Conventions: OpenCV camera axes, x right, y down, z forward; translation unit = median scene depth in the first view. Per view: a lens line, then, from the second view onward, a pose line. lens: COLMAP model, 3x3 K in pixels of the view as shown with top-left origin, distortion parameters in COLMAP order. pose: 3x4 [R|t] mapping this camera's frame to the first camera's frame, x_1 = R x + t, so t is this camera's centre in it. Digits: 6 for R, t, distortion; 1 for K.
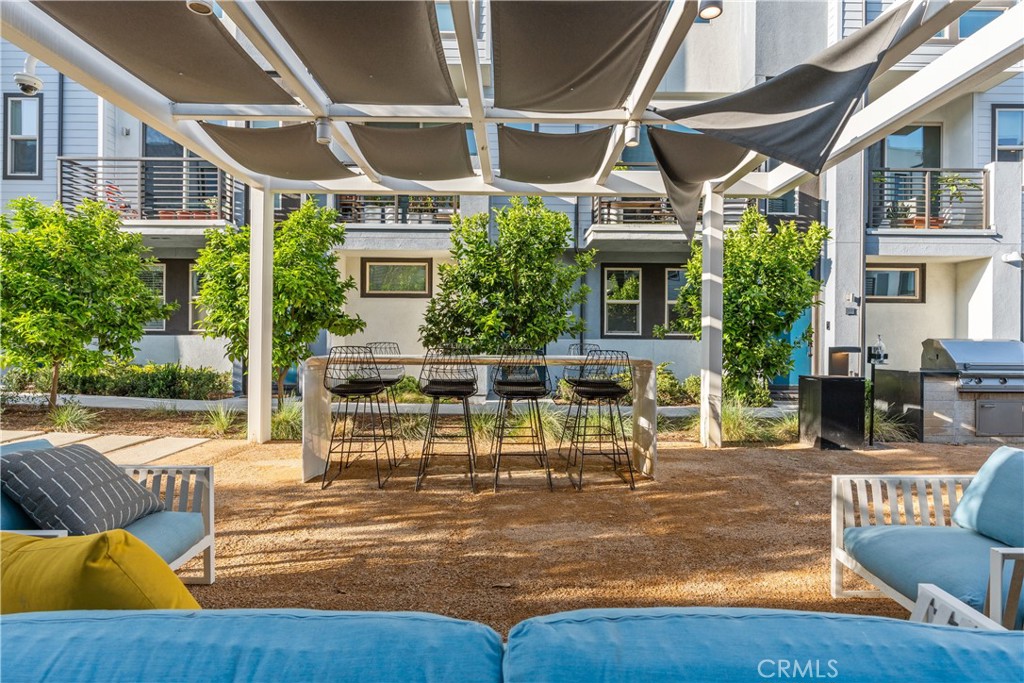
lens RADIAL K [[575.6, 0, 512.4], [0, 575.6, 344.4], [0, 0, 1]] dist [-0.001740, 0.000122]
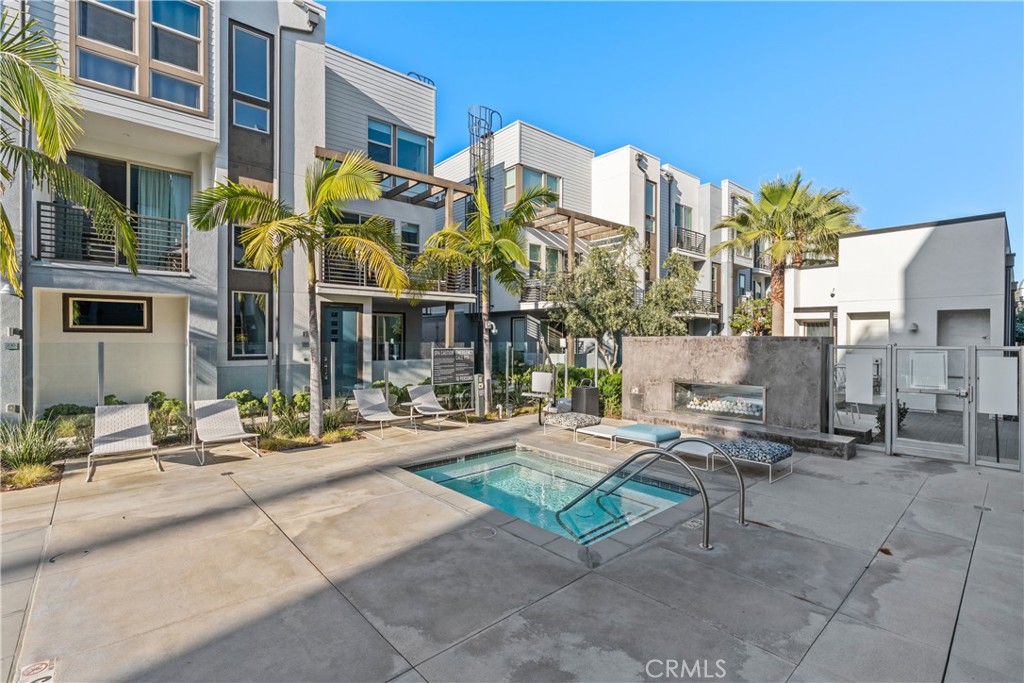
lens RADIAL K [[458.6, 0, 523.4], [0, 458.6, 342.2], [0, 0, 1]] dist [-0.001037, -0.000645]
pose [[0.751590, -0.006476, 0.659599, 0.728890], [0.000376, 0.999956, 0.009389, -0.067011], [-0.659631, -0.006808, 0.751559, -0.145806]]
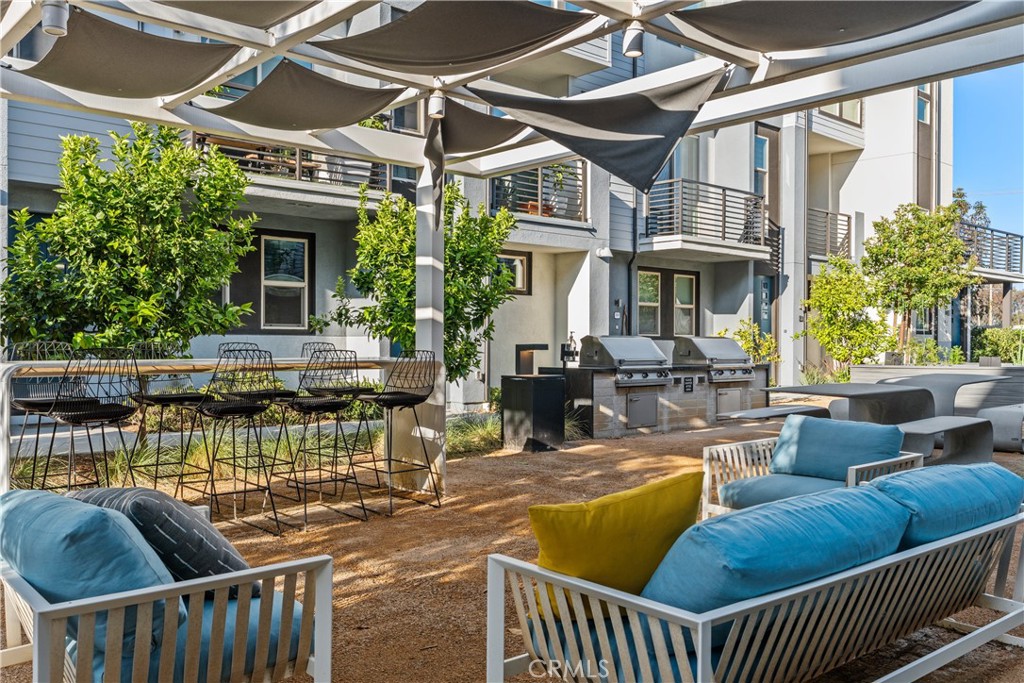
lens RADIAL K [[888.9, 0, 512.0], [0, 888.9, 341.5], [0, 0, 1]] dist [-0.001807, -0.001961]
pose [[0.747117, -0.003331, 0.664685, -0.269868], [0.001589, 0.999994, 0.003226, -0.002825], [-0.664691, -0.001354, 0.747117, -0.043511]]
